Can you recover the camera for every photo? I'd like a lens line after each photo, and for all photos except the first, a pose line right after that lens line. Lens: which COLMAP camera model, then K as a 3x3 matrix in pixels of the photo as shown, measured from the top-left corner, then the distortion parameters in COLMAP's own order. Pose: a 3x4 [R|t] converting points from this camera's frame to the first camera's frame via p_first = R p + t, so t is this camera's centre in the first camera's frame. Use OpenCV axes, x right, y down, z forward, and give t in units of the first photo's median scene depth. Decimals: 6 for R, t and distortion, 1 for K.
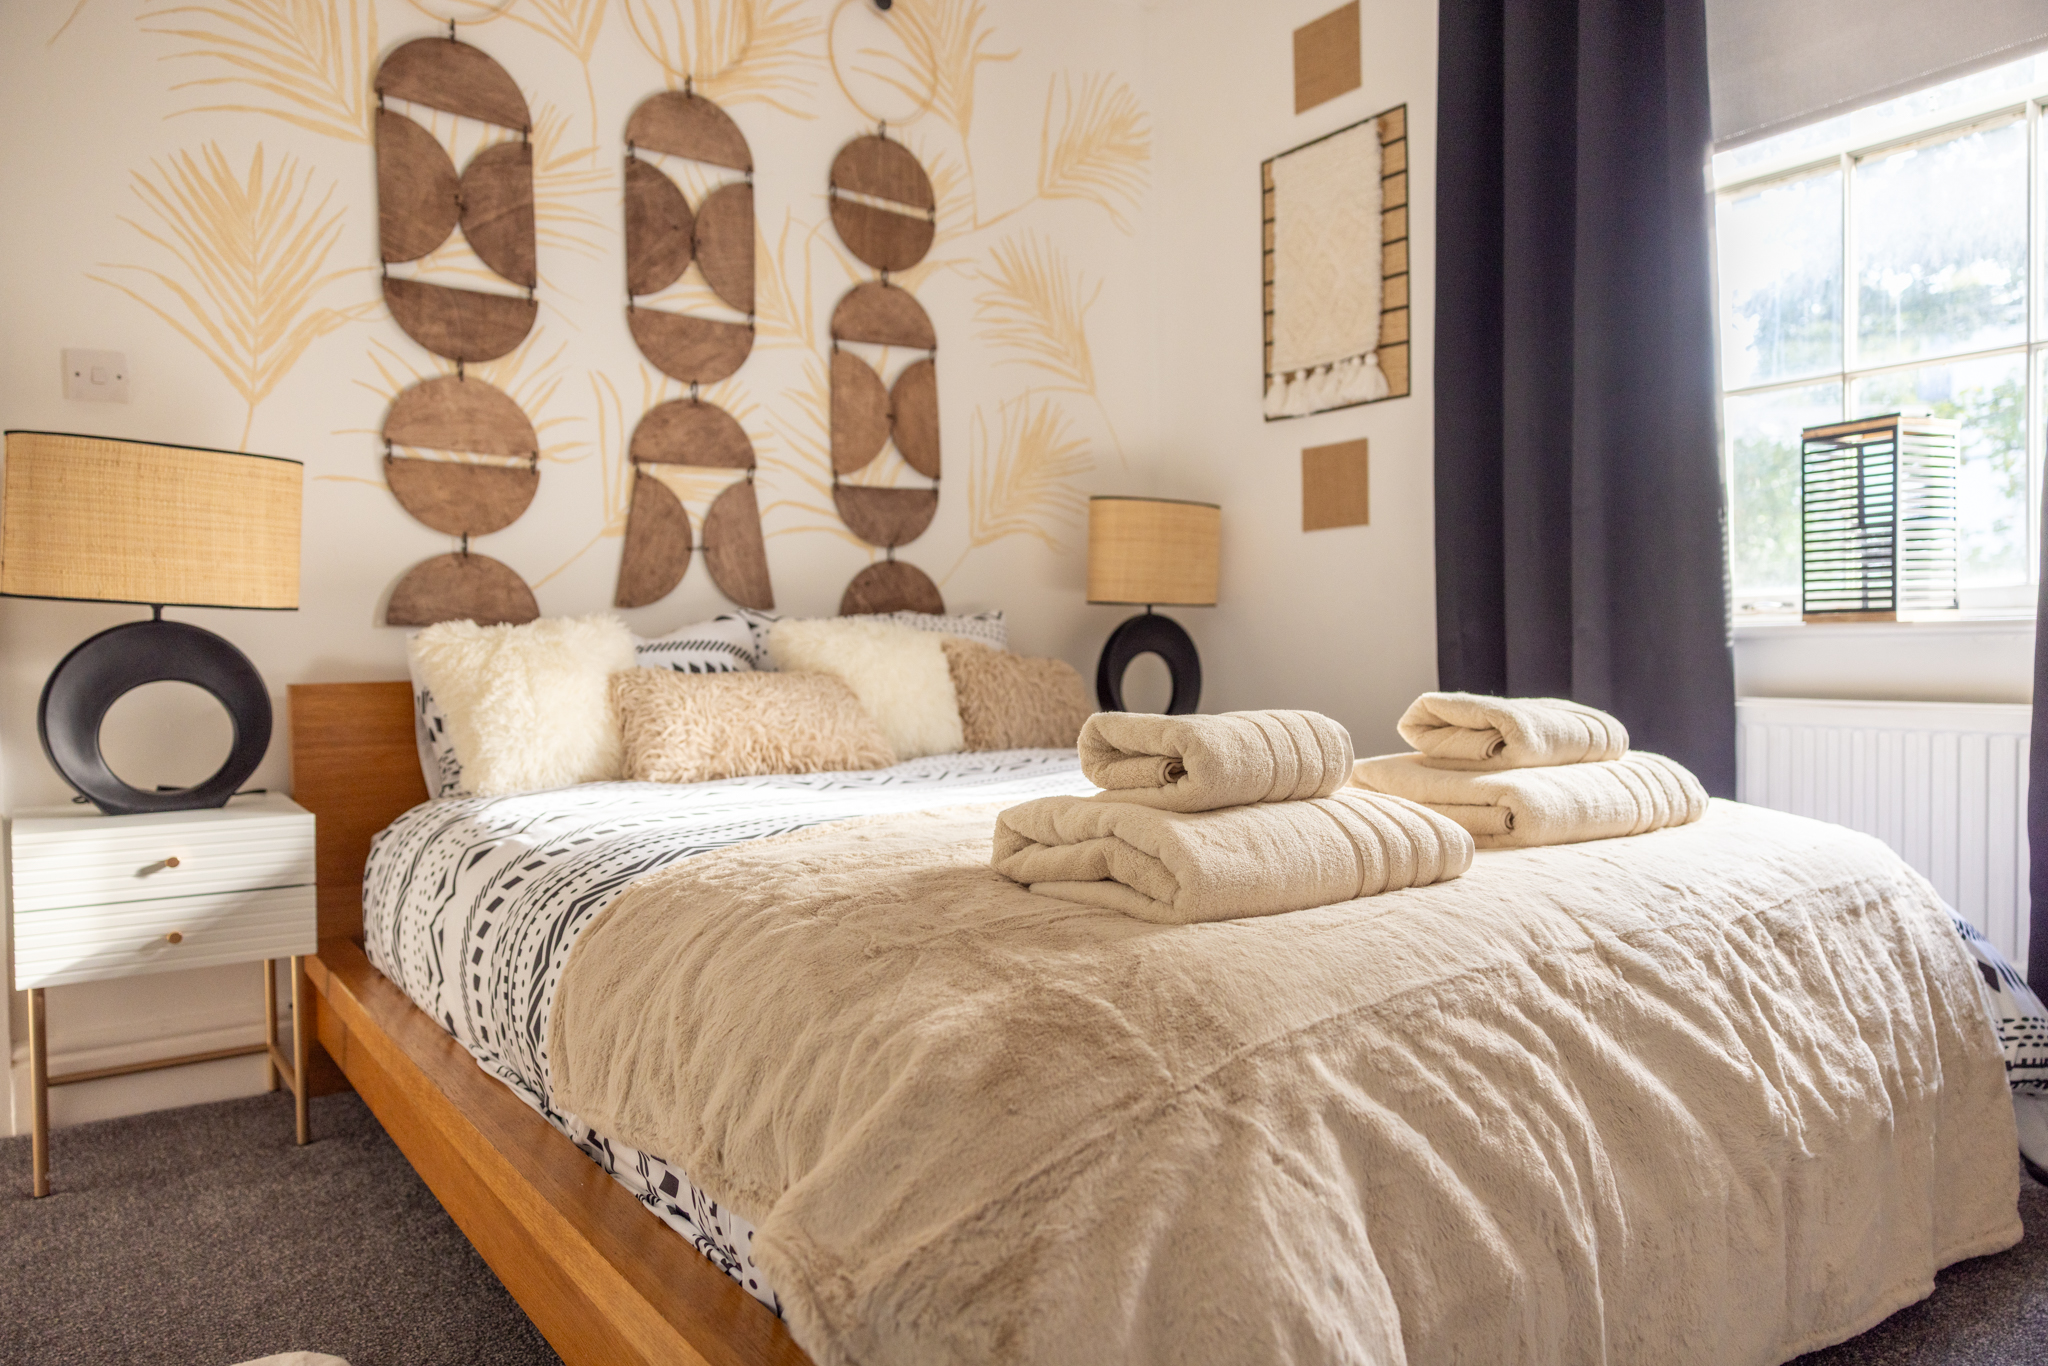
lens RADIAL K [[1368.9, 0, 1024.8], [0, 1368.9, 687.8], [0, 0, 1]] dist [-0.011545, 0.000493]
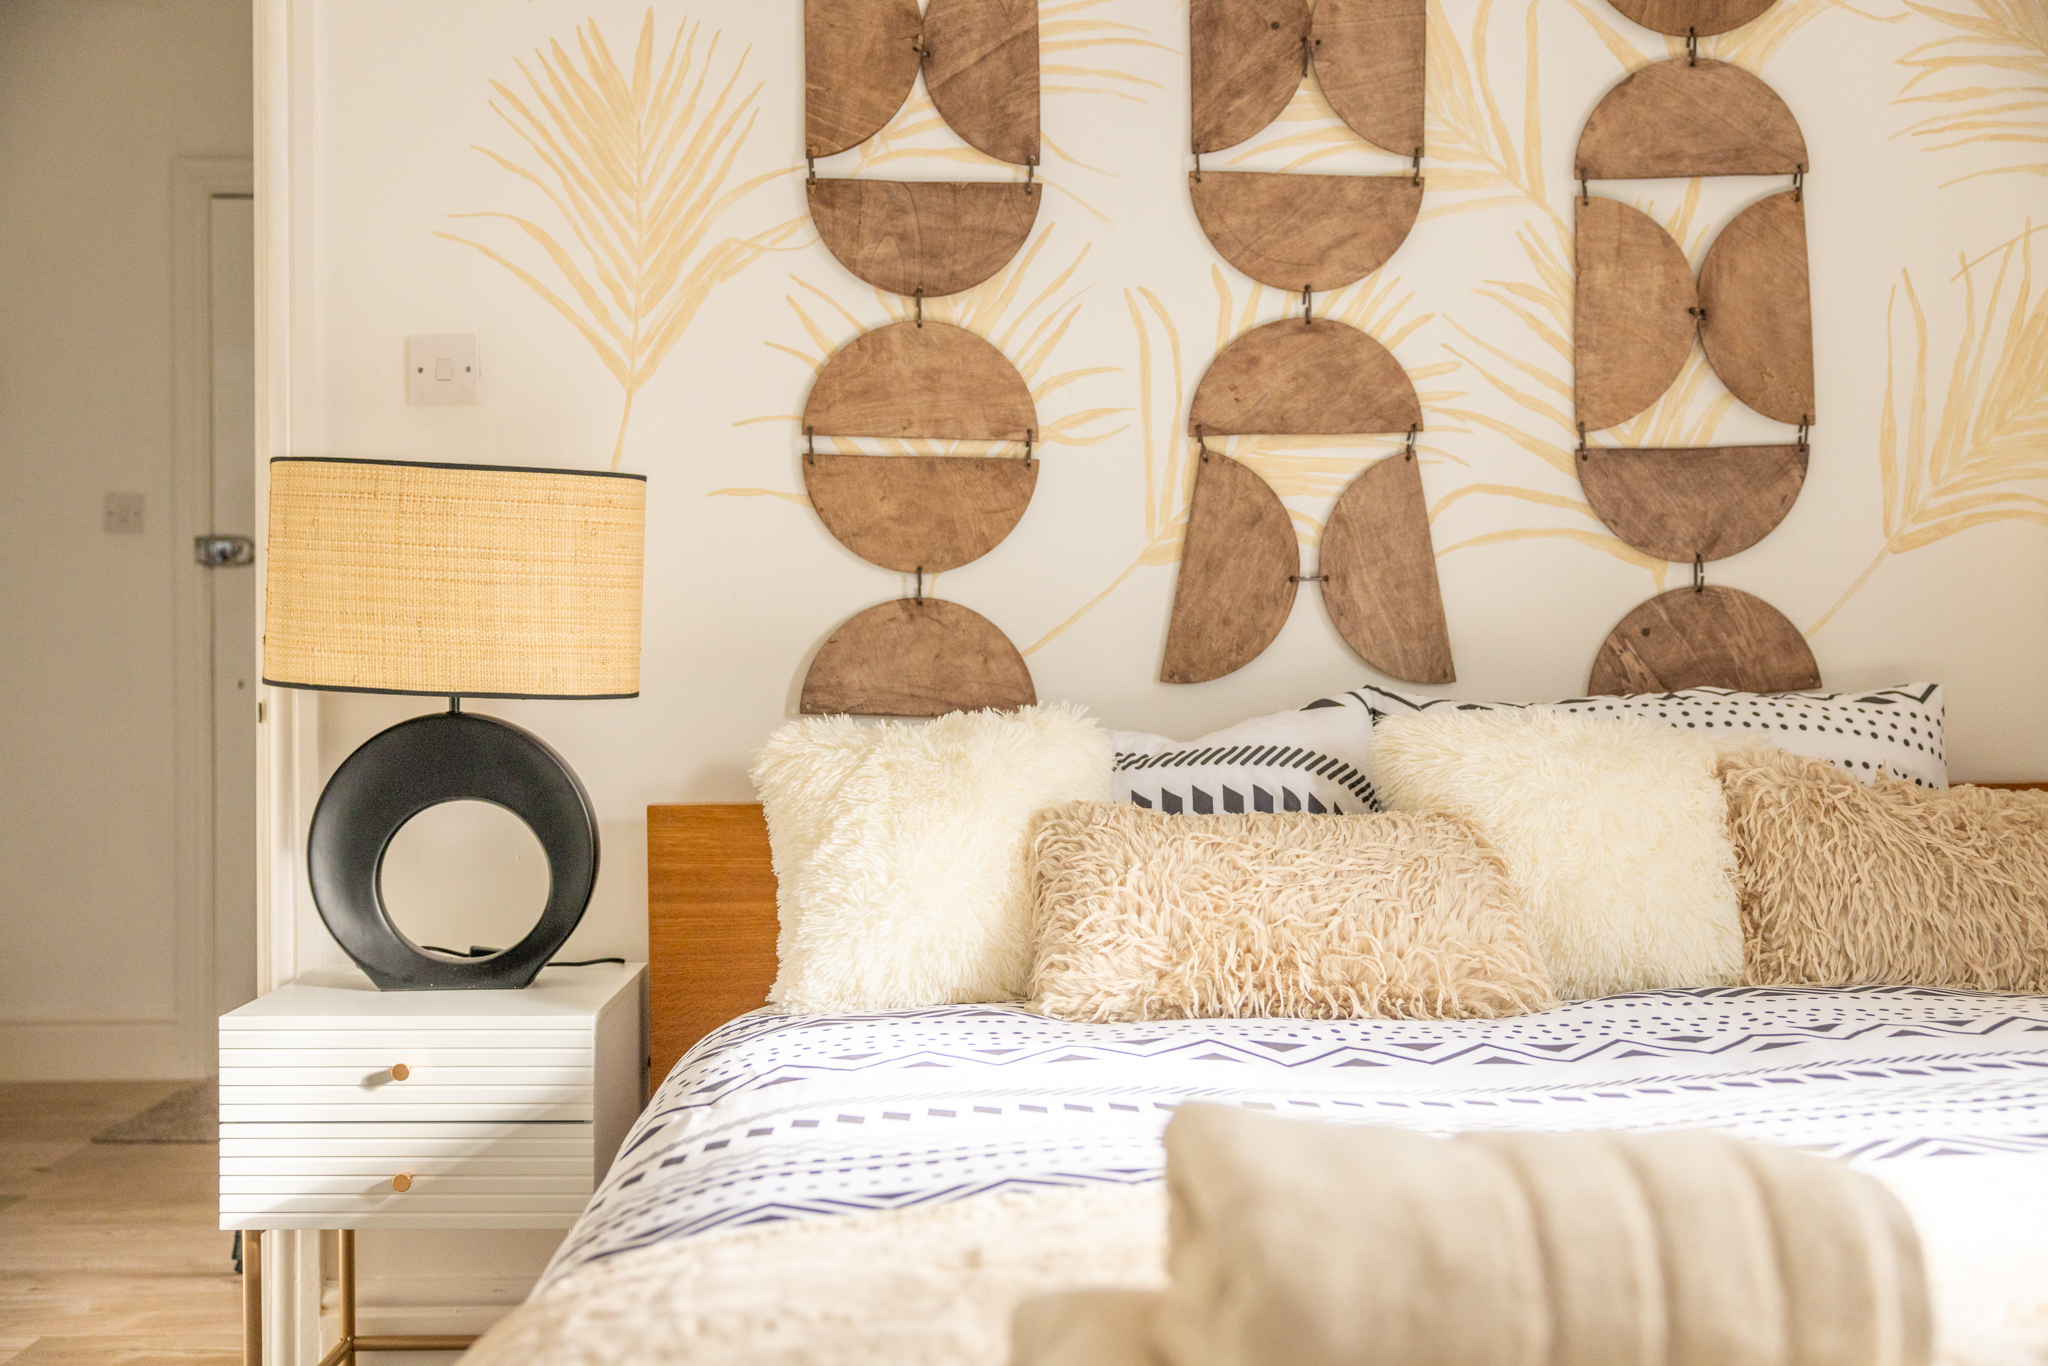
lens RADIAL K [[2046.8, 0, 1023.3], [0, 2046.8, 678.5], [0, 0, 1]] dist [-0.001622, 0.000000]
pose [[0.811983, 0.005925, -0.583652, 0.180091], [-0.022590, 0.999518, -0.021280, -0.043239], [0.583244, 0.030463, 0.811725, 0.265300]]
